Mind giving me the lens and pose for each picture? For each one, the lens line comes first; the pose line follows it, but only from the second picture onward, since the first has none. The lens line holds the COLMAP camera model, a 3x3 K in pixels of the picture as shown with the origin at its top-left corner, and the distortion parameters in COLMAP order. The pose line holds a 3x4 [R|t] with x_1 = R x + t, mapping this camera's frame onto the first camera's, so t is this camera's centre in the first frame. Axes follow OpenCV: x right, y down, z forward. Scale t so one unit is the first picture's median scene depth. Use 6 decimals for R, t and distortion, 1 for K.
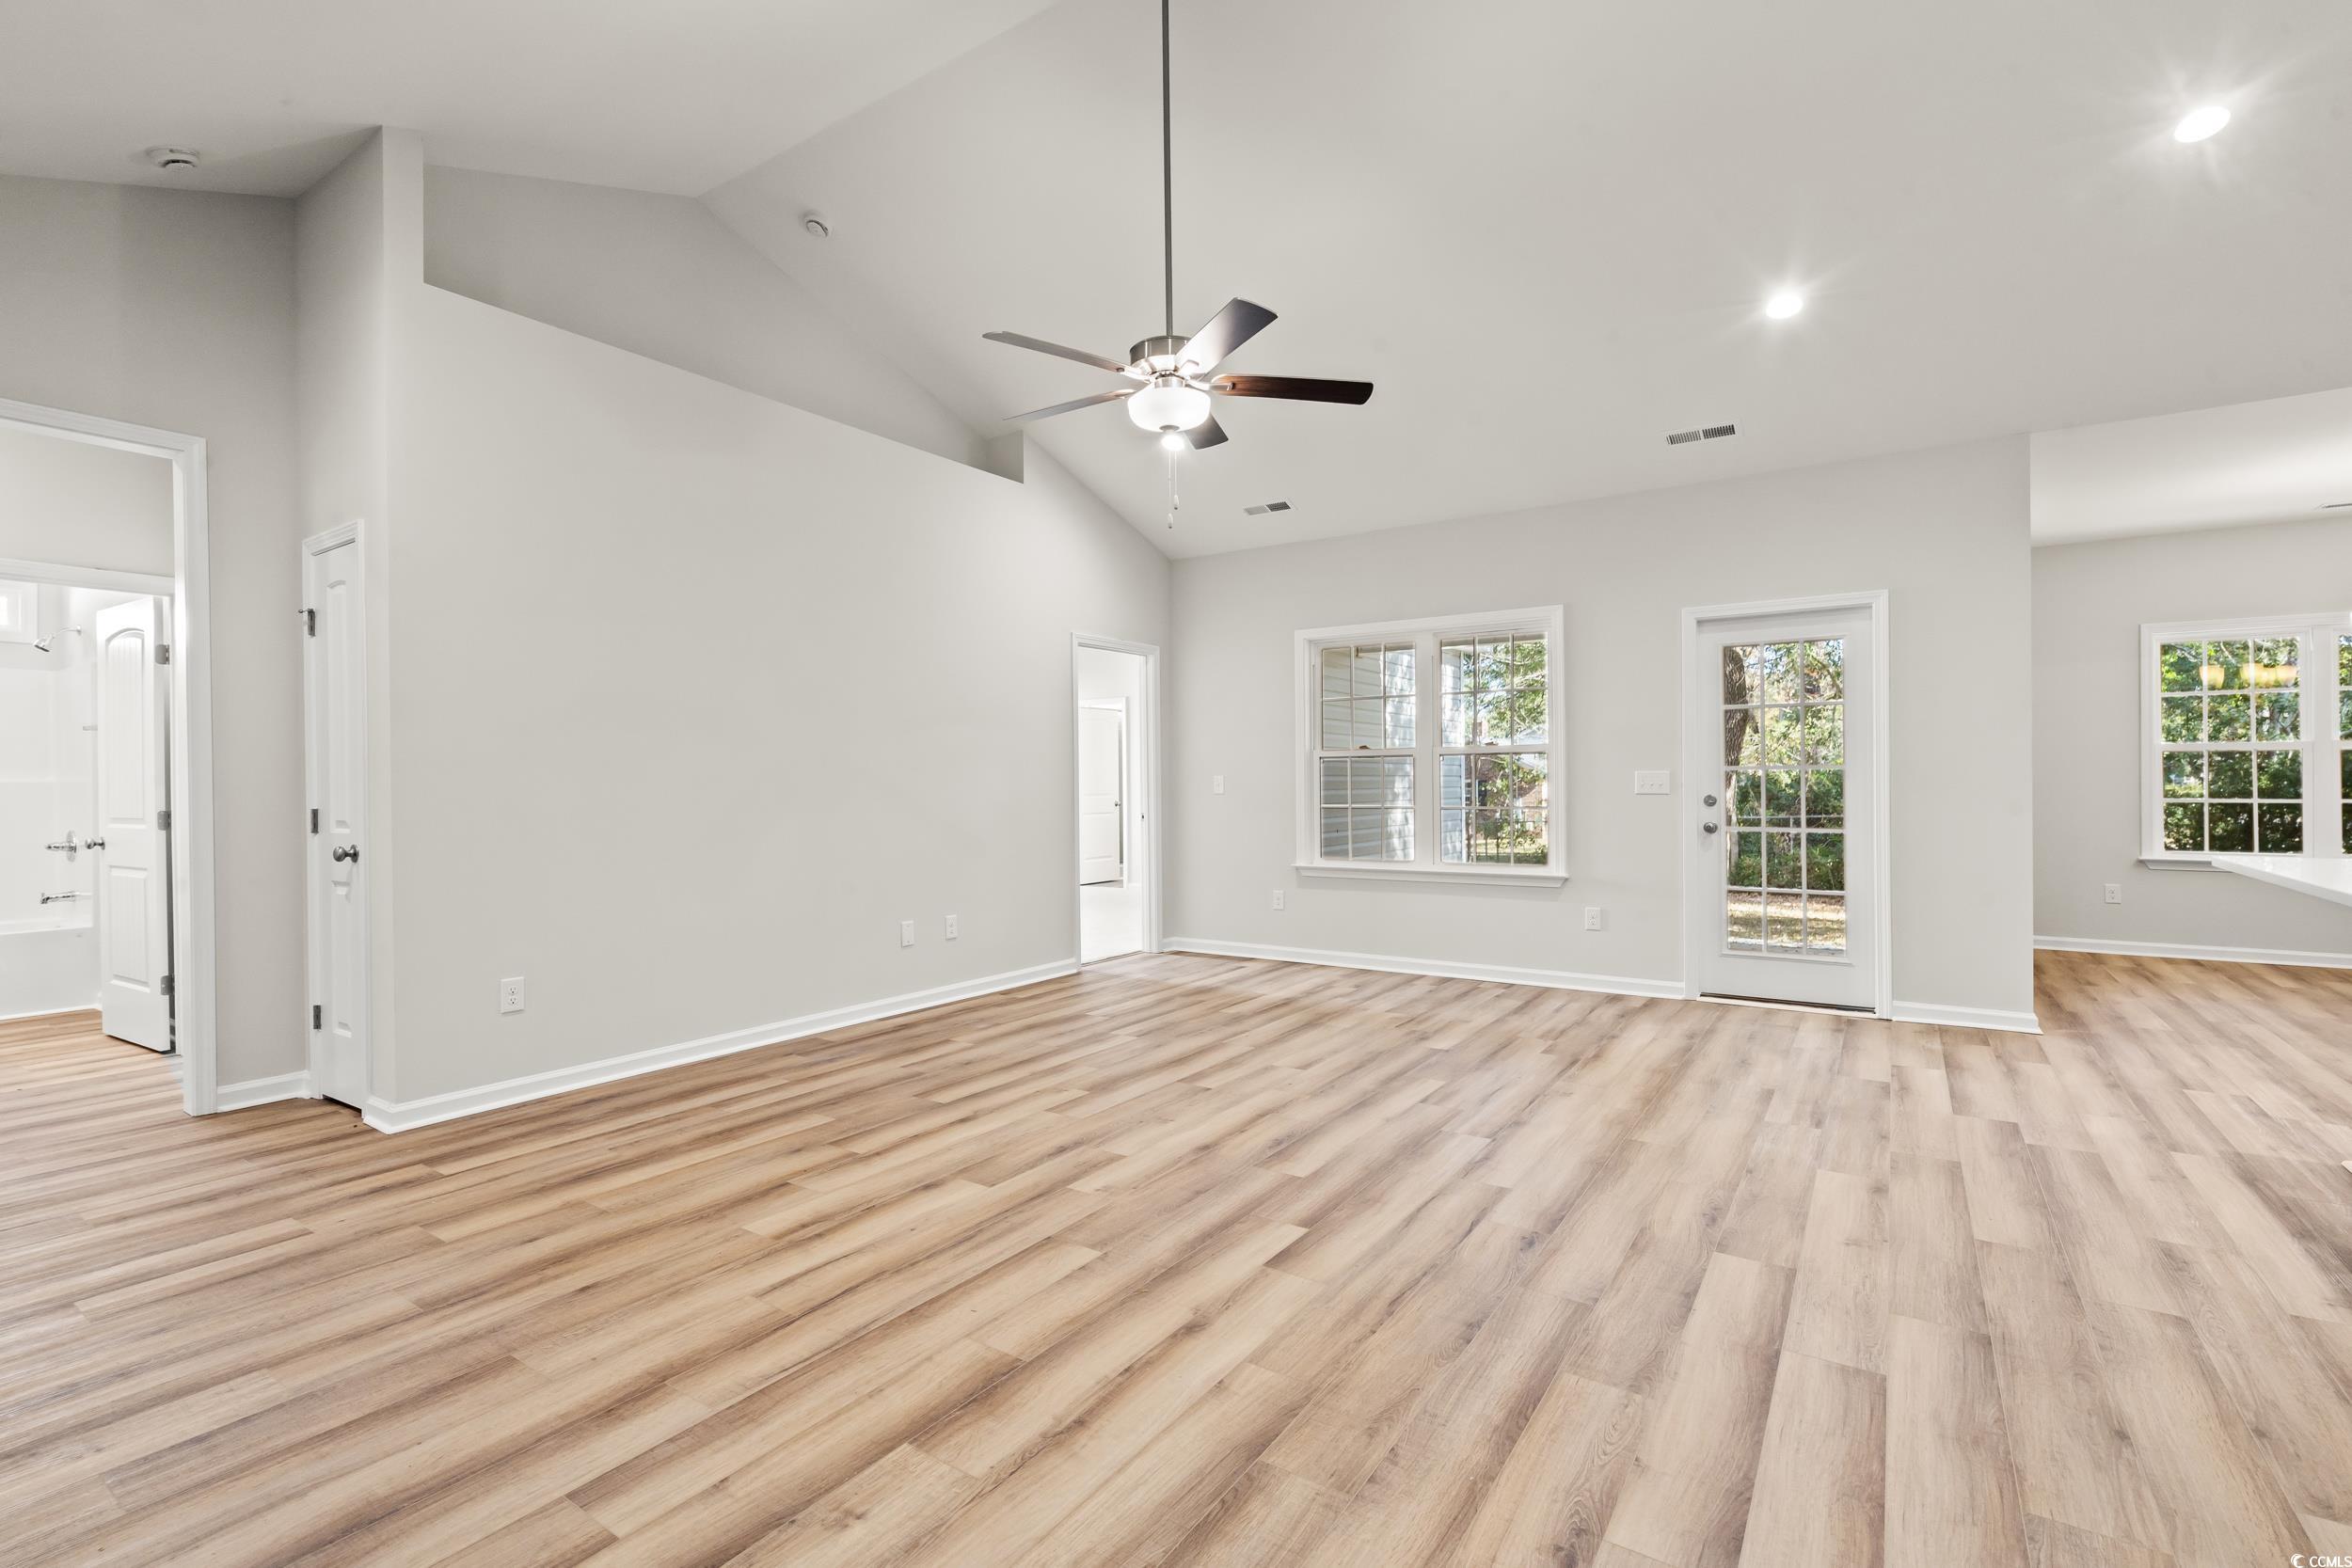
lens RADIAL K [[1066.3, 0, 1168.3], [0, 1066.3, 784.8], [0, 0, 1]] dist [-0.004170, 0.000495]
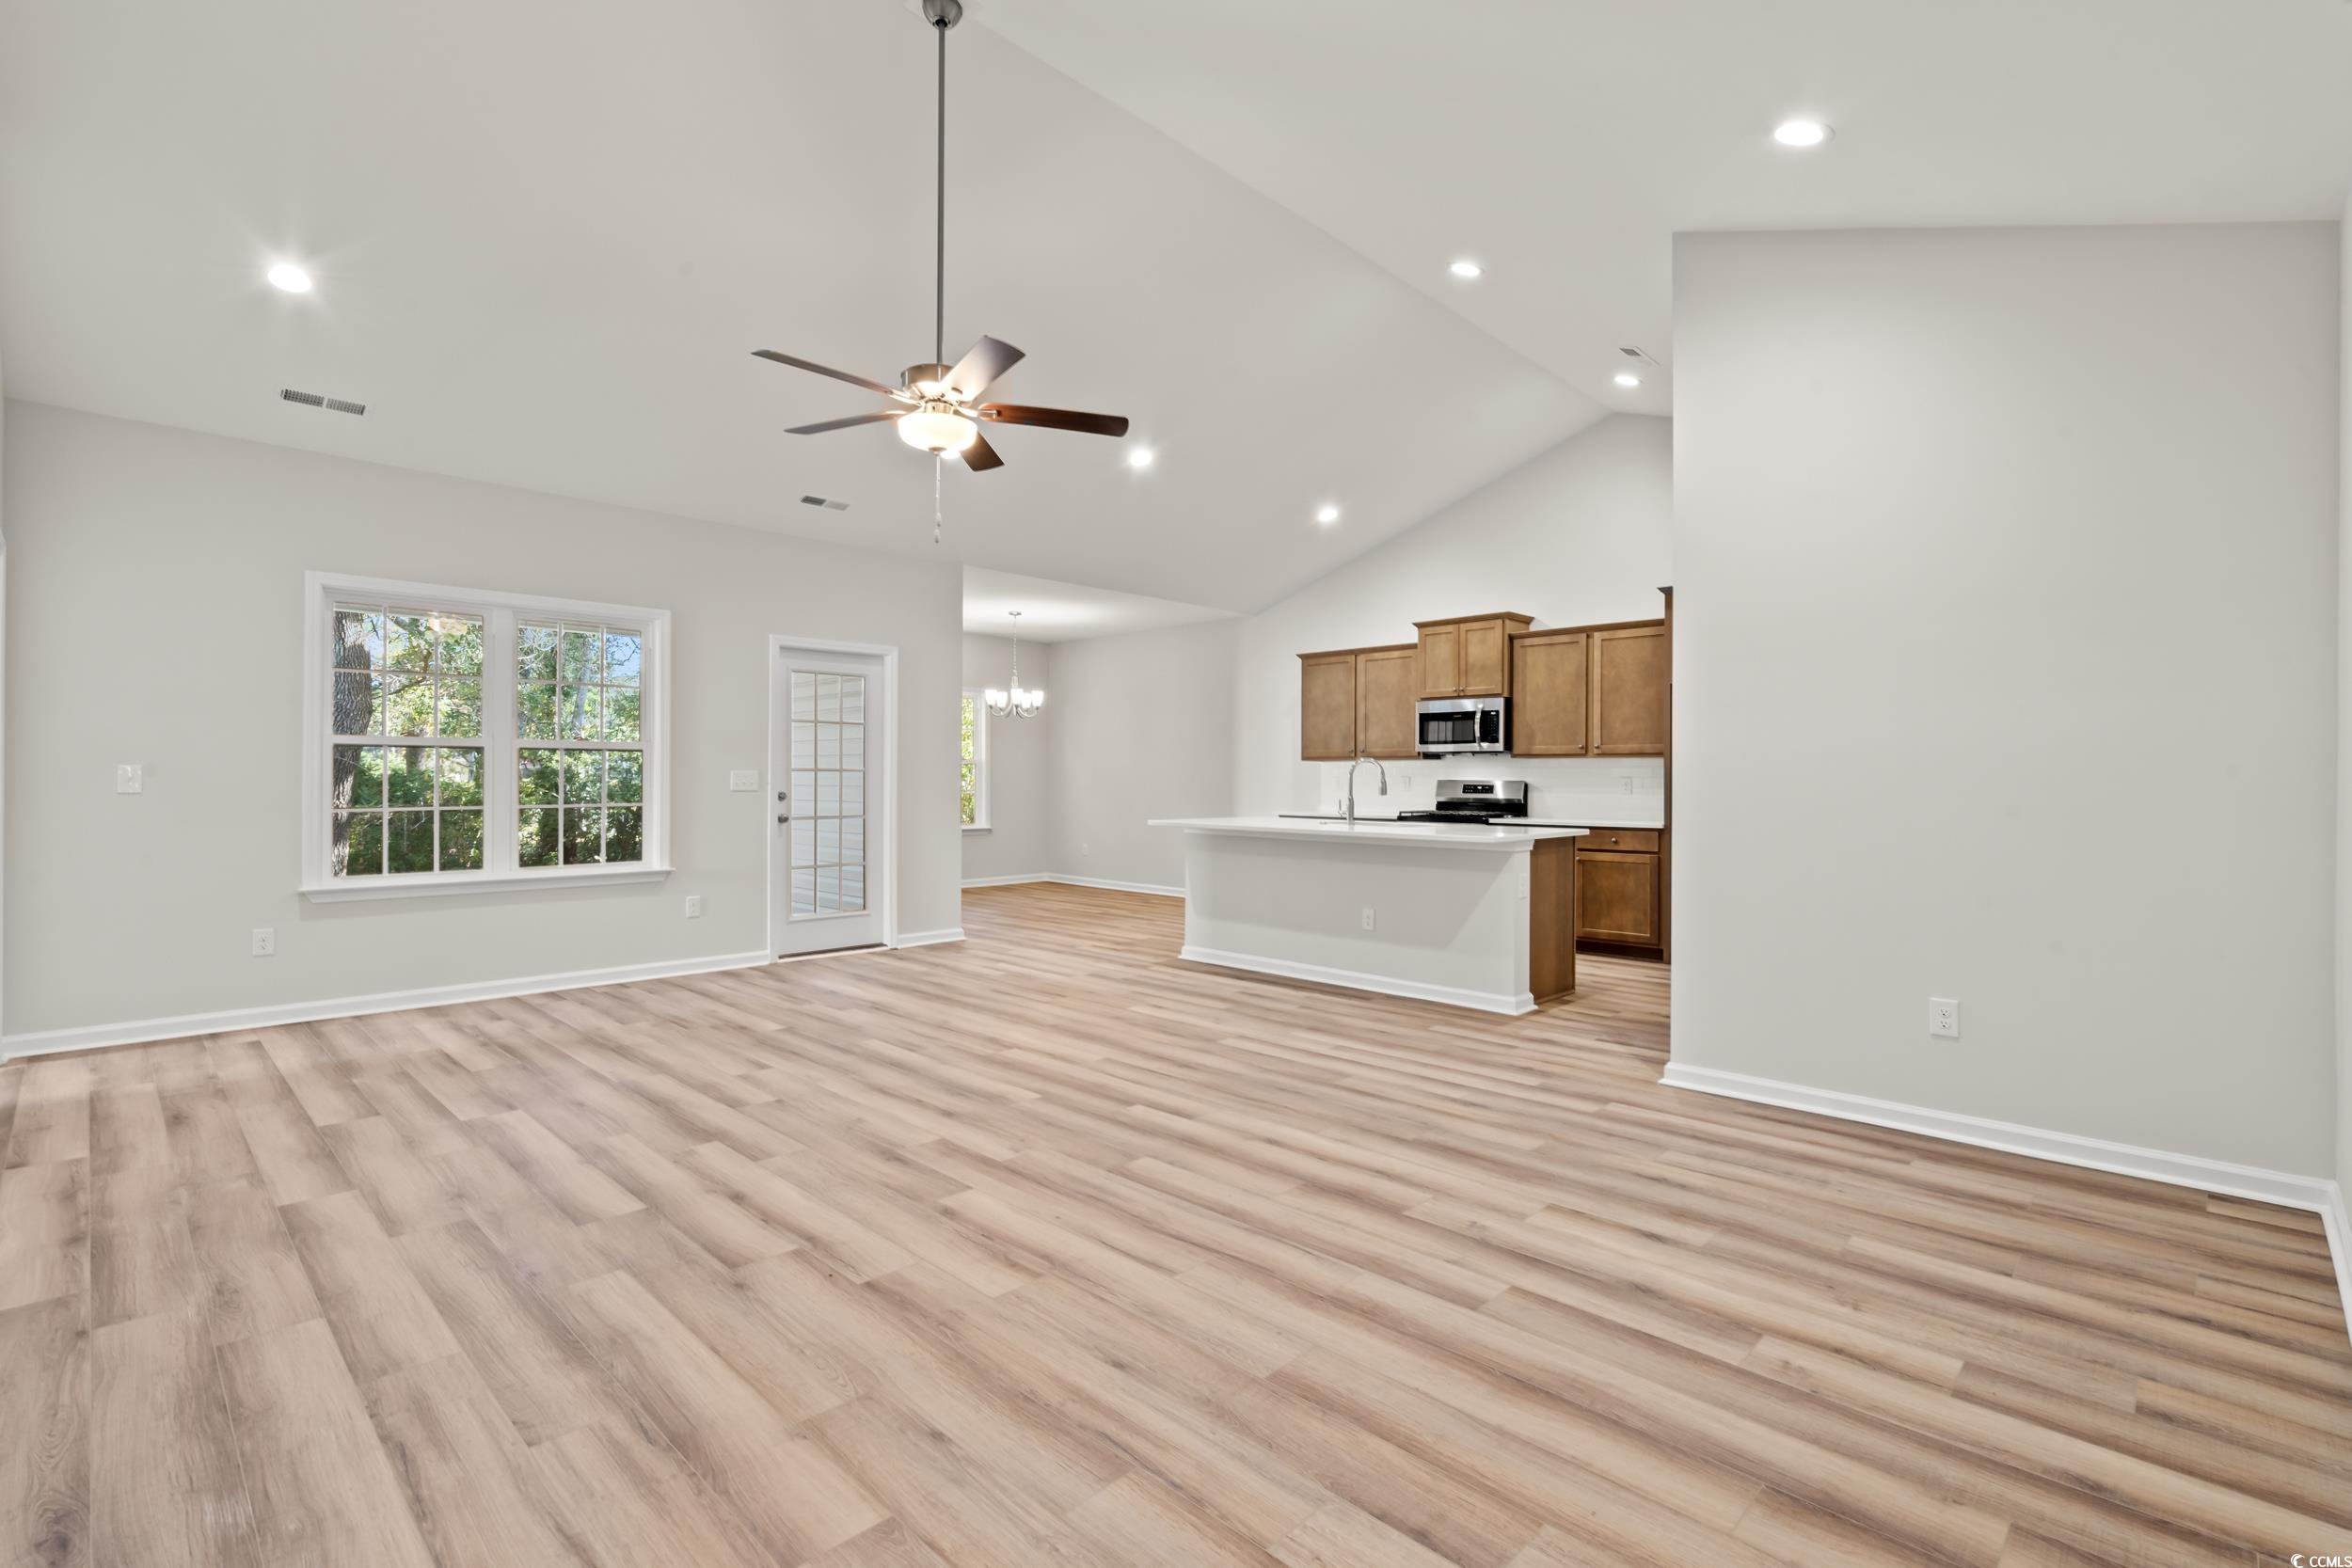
lens RADIAL K [[1066.3, 0, 1168.3], [0, 1066.3, 784.8], [0, 0, 1]] dist [-0.004170, 0.000495]
pose [[0.176004, 0.004590, 0.984379, -0.956109], [-0.008012, 0.999963, -0.003230, 0.002661], [-0.984357, -0.007318, 0.176034, 0.556380]]
